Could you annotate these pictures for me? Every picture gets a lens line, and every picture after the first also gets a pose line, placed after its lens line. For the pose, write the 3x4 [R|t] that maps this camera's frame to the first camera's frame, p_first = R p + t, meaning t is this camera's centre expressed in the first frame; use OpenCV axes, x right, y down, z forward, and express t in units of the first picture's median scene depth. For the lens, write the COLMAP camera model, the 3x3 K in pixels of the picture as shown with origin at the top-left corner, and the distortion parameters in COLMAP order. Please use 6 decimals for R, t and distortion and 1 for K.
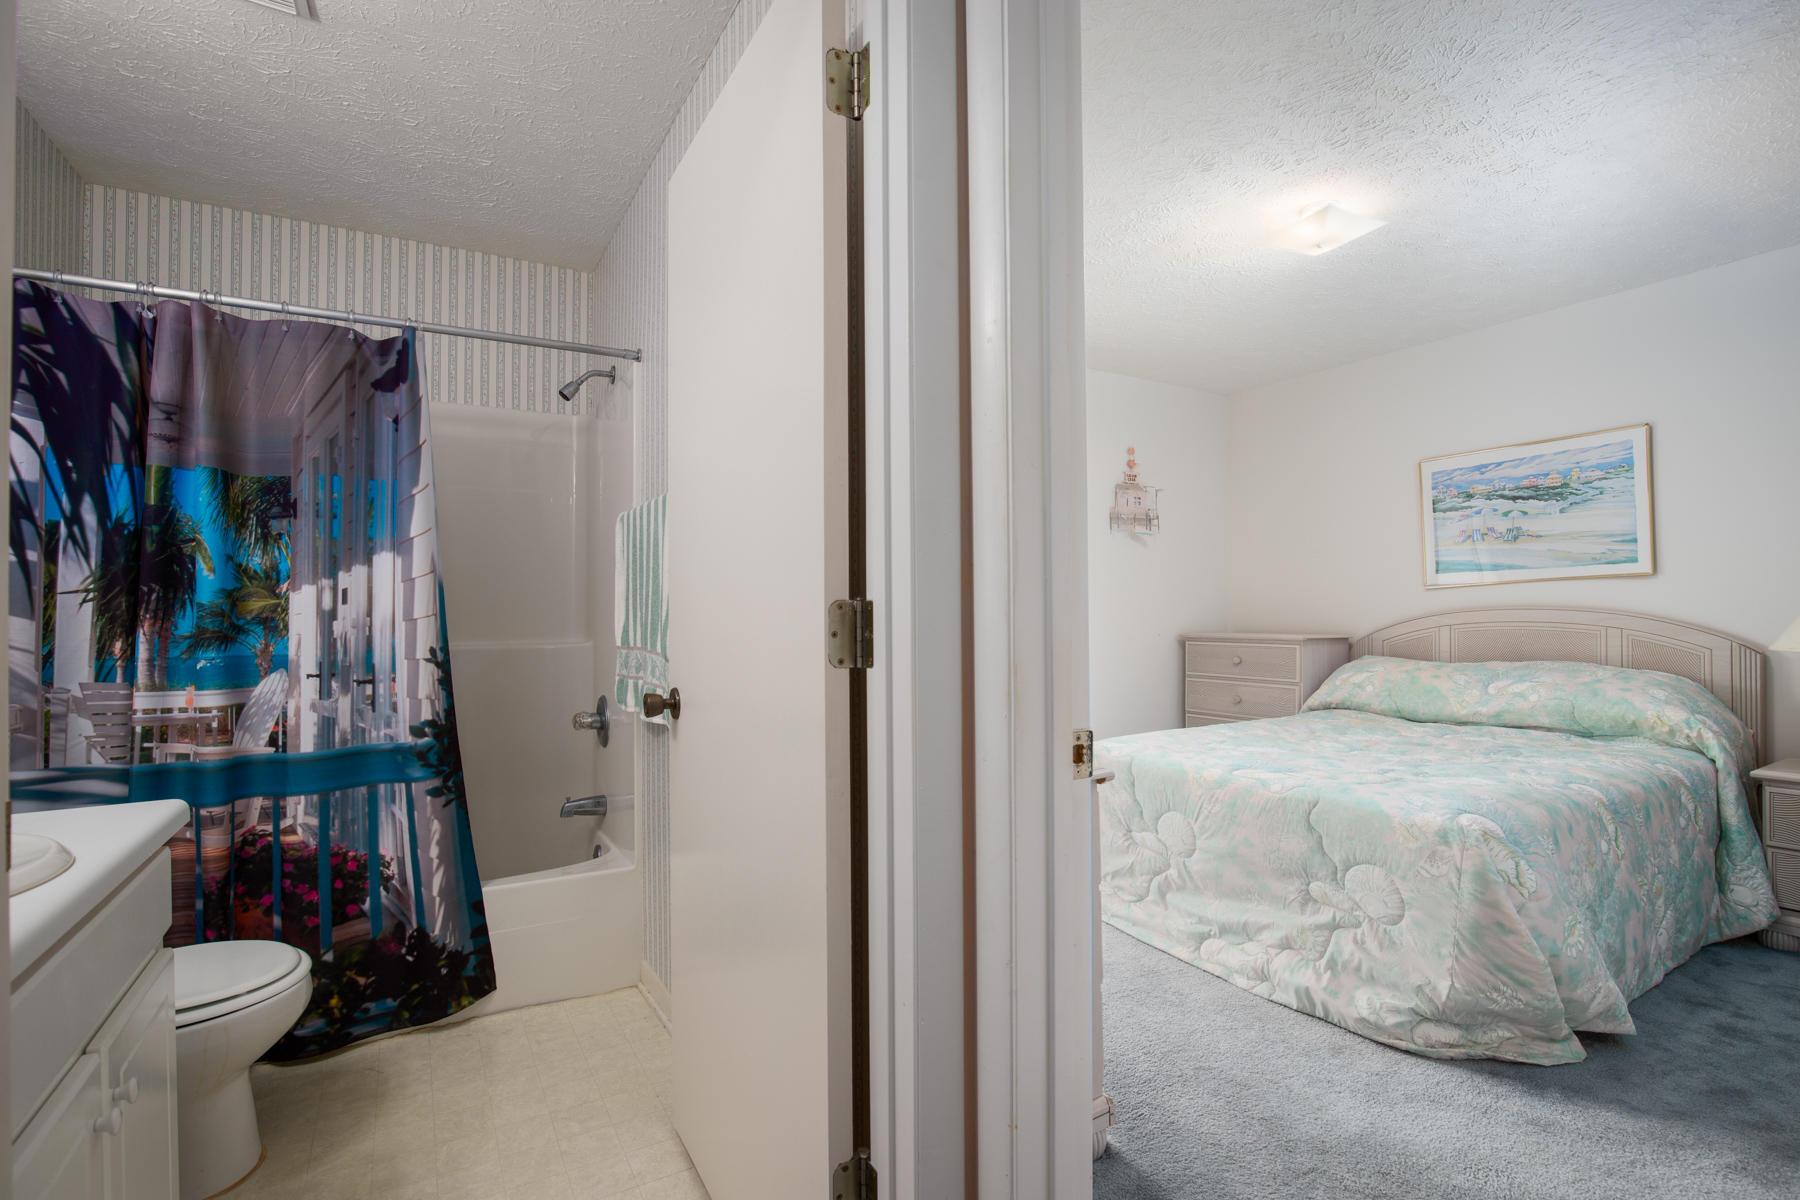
lens RADIAL K [[812.0, 0, 912.8], [0, 812.0, 597.3], [0, 0, 1]] dist [-0.021226, 0.000652]
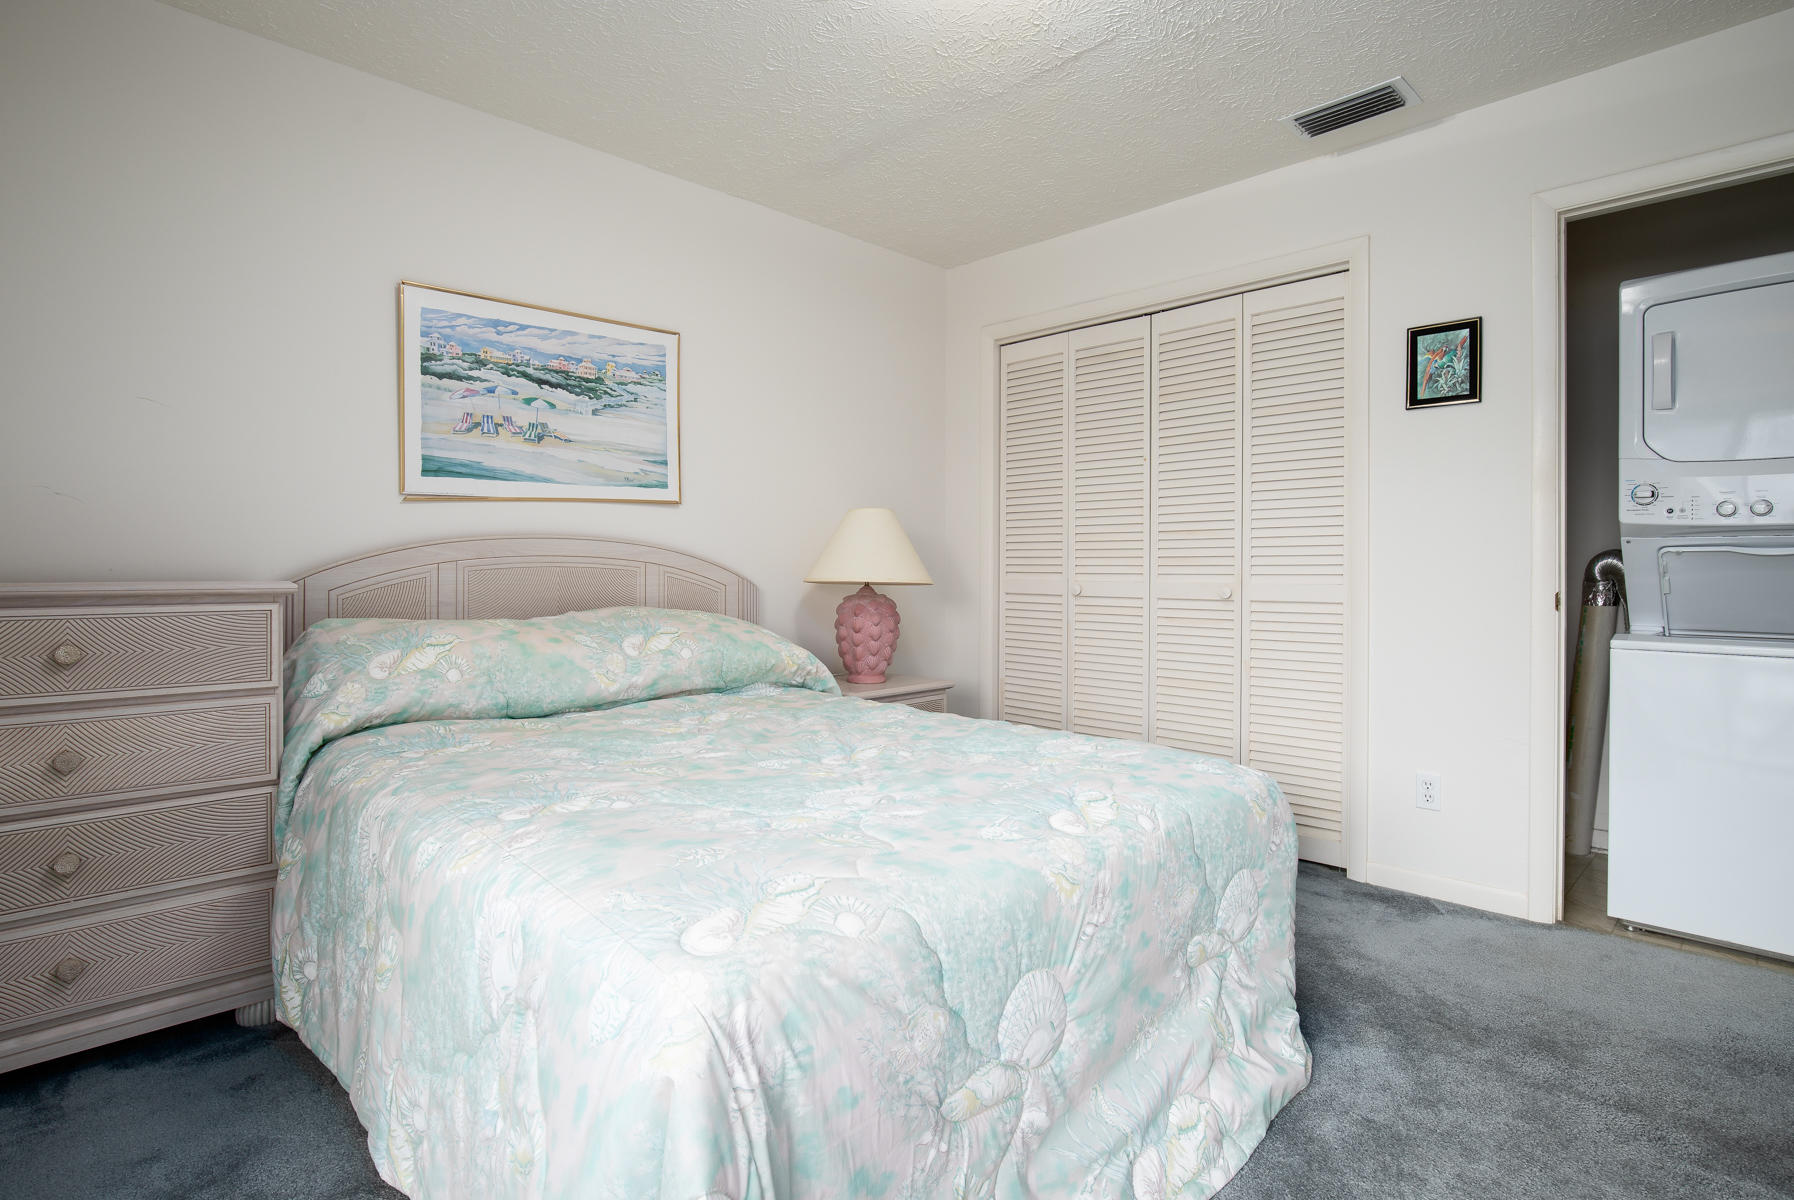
lens RADIAL K [[907.1, 0, 896.6], [0, 907.1, 561.1], [0, 0, 1]] dist [-0.002424, -0.000187]
pose [[-0.224436, 0.009262, 0.974445, -0.110159], [-0.021154, 0.999673, -0.014374, 0.044248], [-0.974259, -0.023840, -0.224166, 0.971681]]
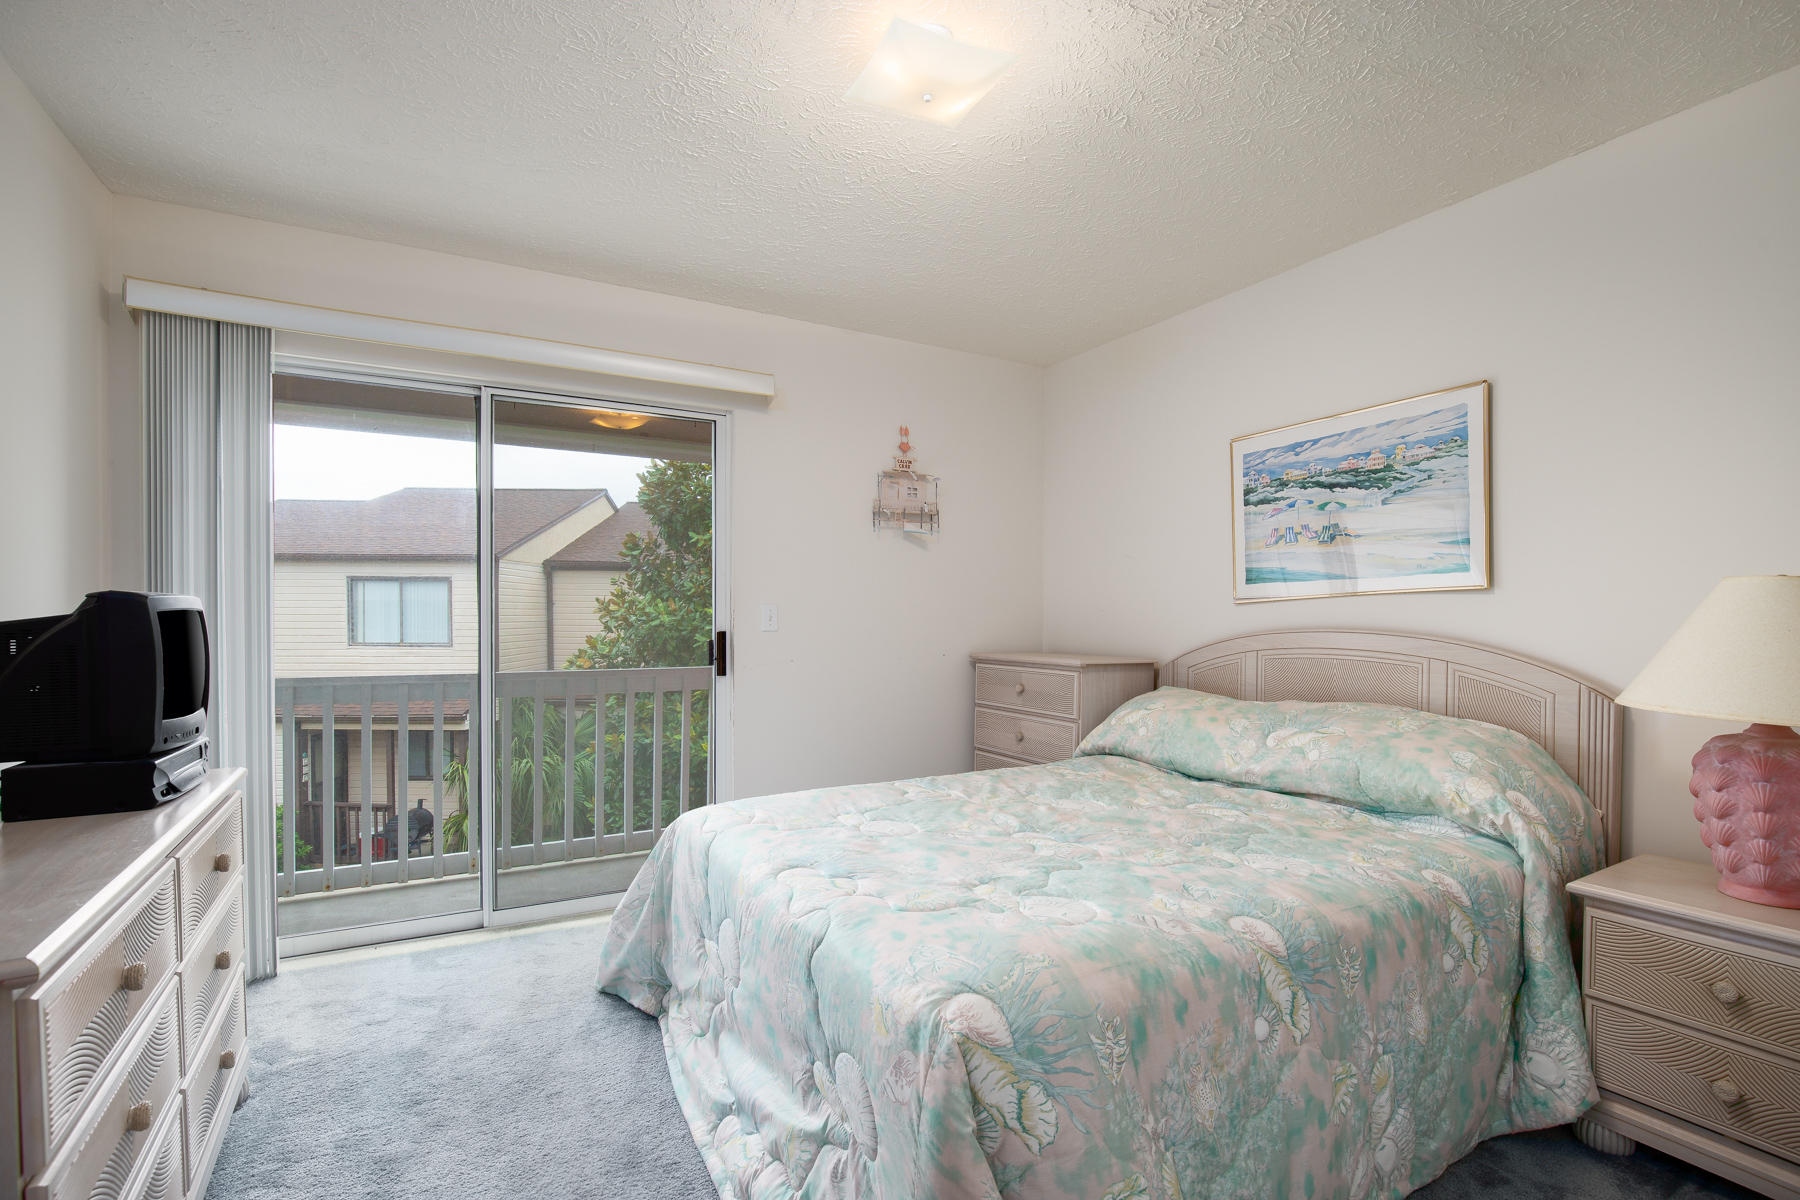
lens RADIAL K [[805.1, 0, 898.0], [0, 805.1, 618.0], [0, 0, 1]] dist [-0.025910, 0.000297]
pose [[0.999656, 0.009112, -0.024584, 0.400080], [-0.008638, 0.999776, 0.019323, -0.010347], [0.024754, -0.019104, 0.999511, 0.256463]]
